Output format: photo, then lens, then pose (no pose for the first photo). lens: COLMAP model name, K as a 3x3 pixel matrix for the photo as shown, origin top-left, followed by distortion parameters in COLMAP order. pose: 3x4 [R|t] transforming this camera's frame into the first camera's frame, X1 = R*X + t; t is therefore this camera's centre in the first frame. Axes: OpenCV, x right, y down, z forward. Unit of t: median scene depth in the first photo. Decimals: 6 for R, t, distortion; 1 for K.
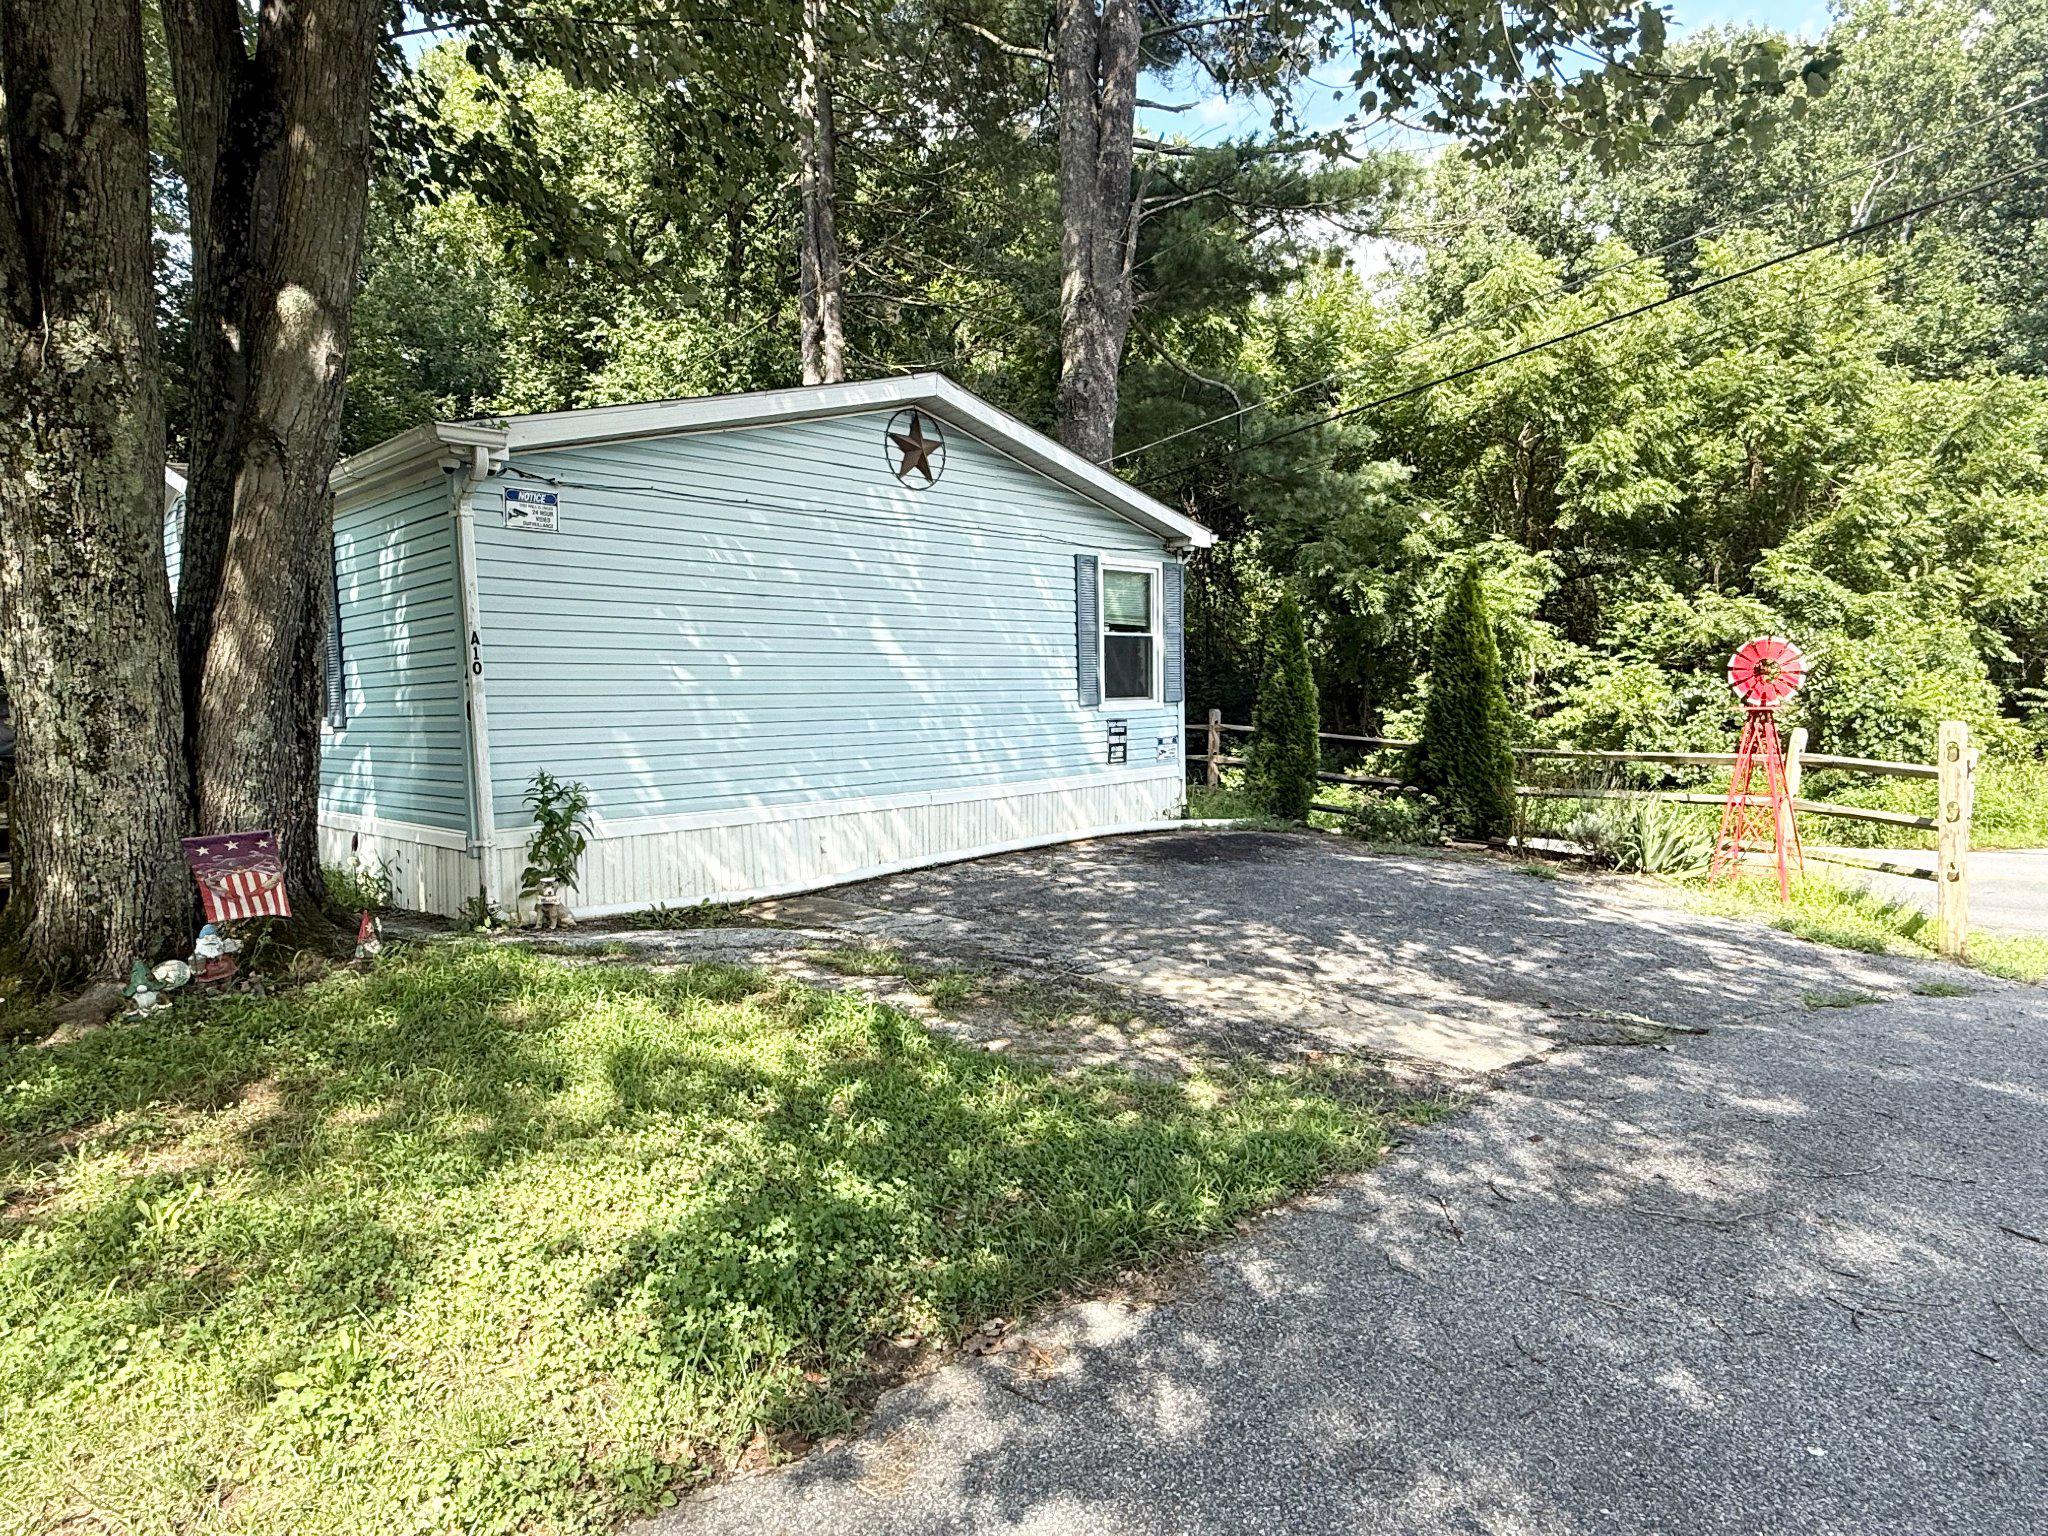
lens RADIAL K [[1186.2, 0, 1016.2], [0, 1186.2, 771.6], [0, 0, 1]] dist [0.002527, -0.000569]
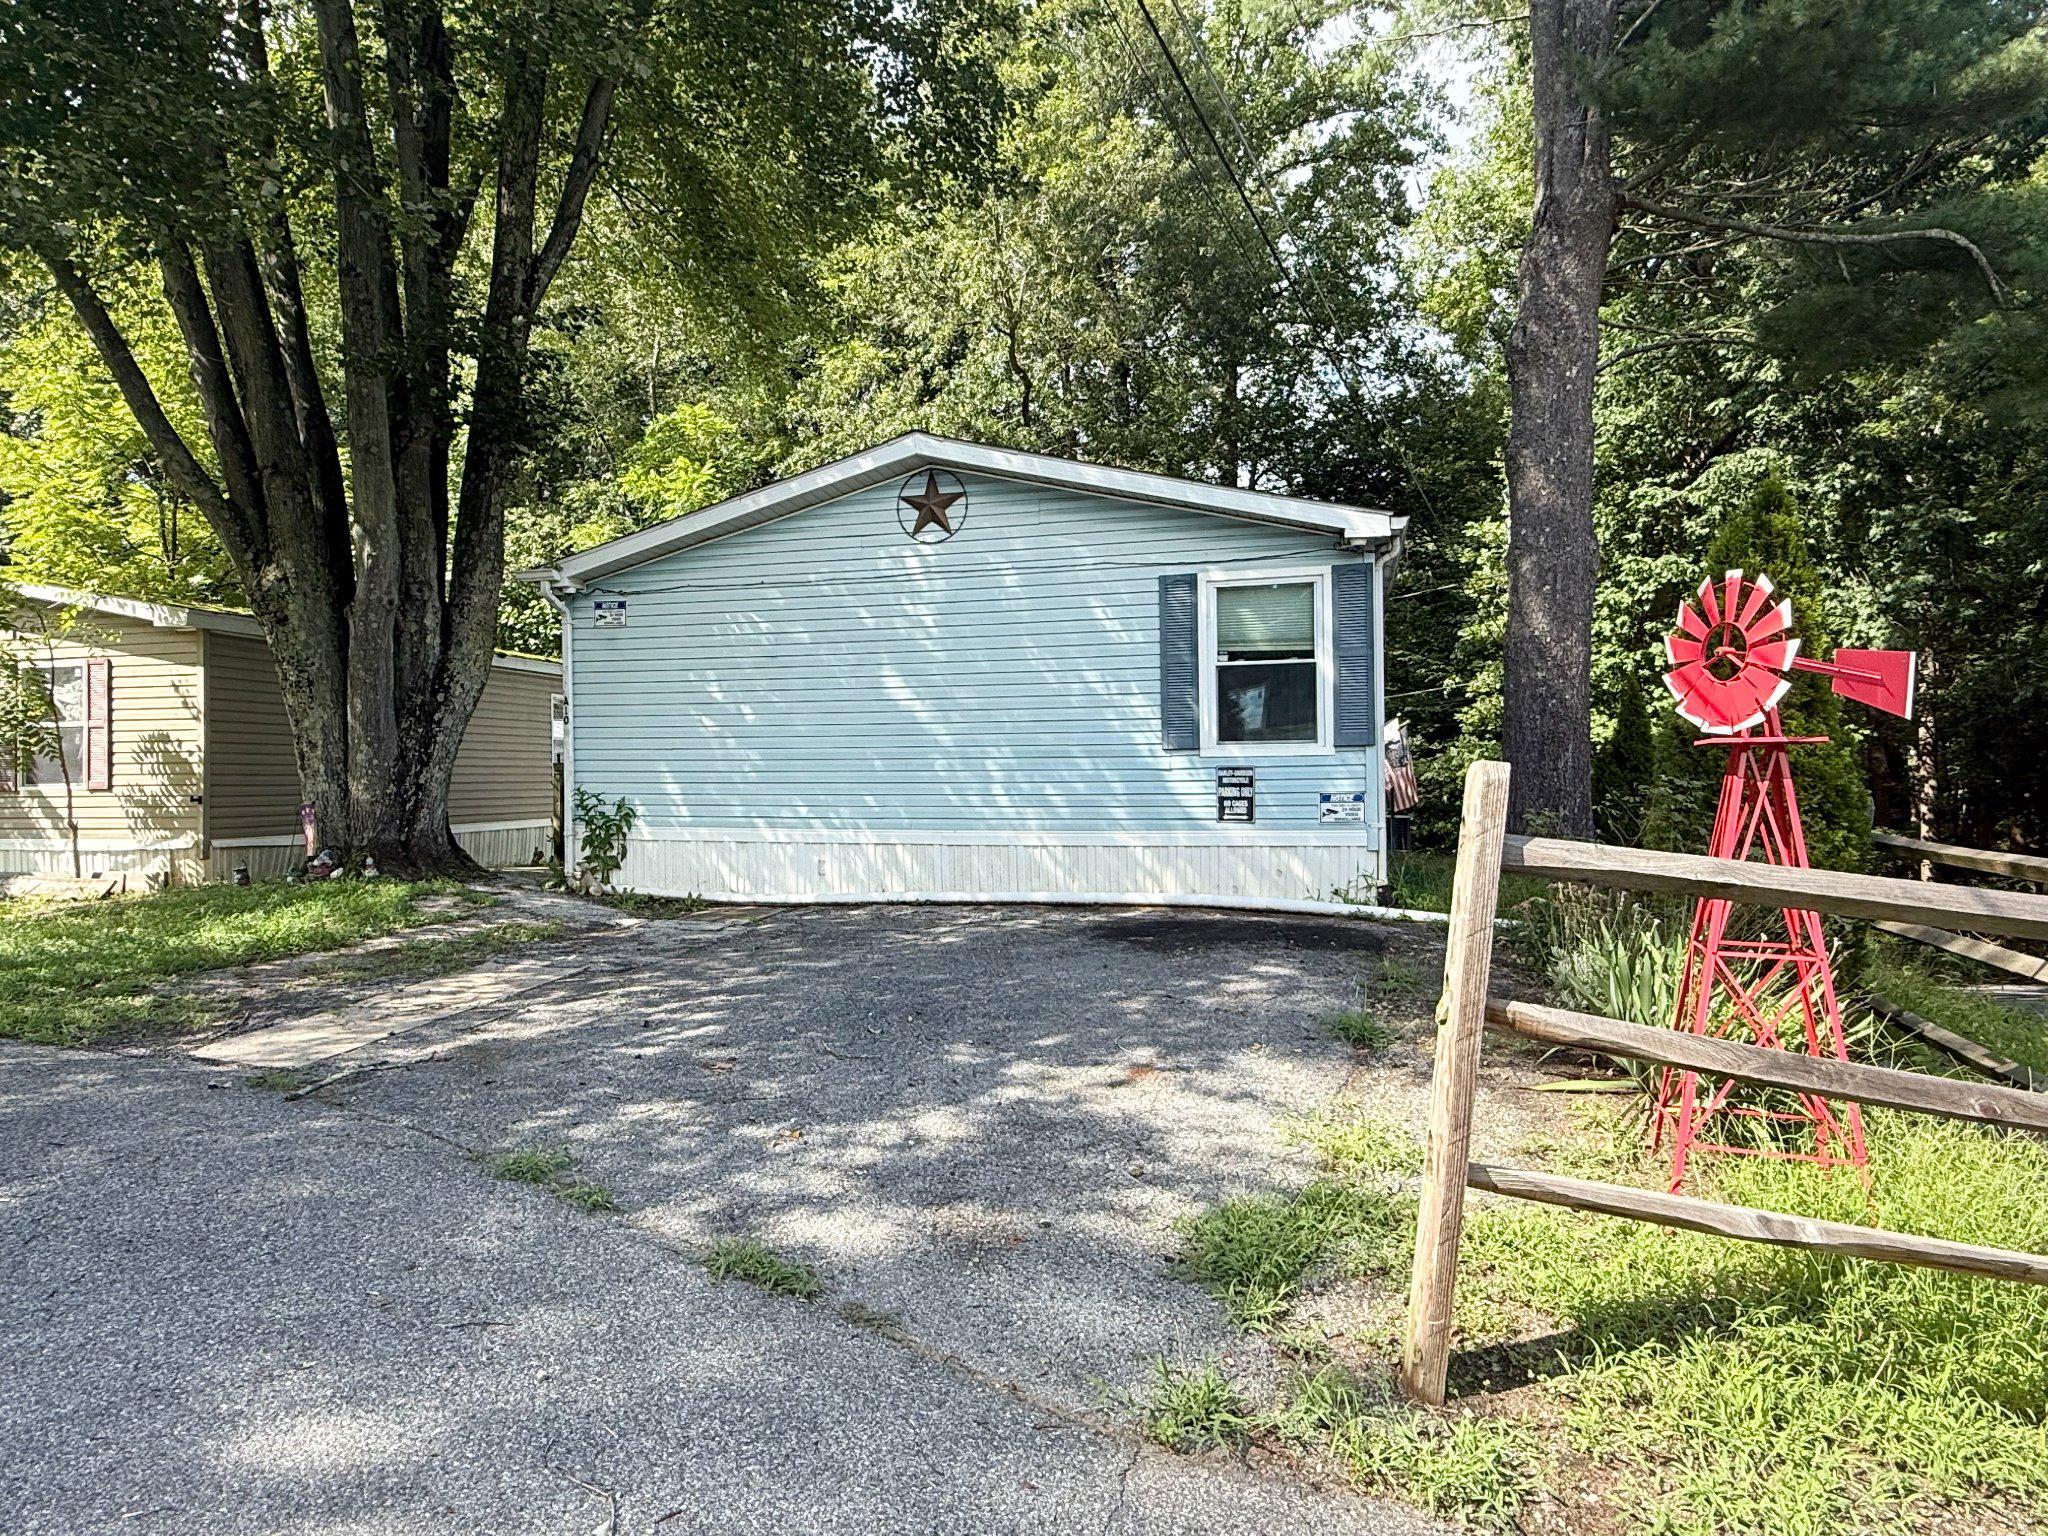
lens RADIAL K [[1186.2, 0, 1016.5], [0, 1186.2, 770.4], [0, 0, 1]] dist [0.002527, -0.000569]
pose [[0.474912, 0.010966, -0.879965, 0.885348], [-0.061452, 0.997895, -0.020730, -0.018811], [0.877885, 0.063920, 0.474586, 0.579868]]
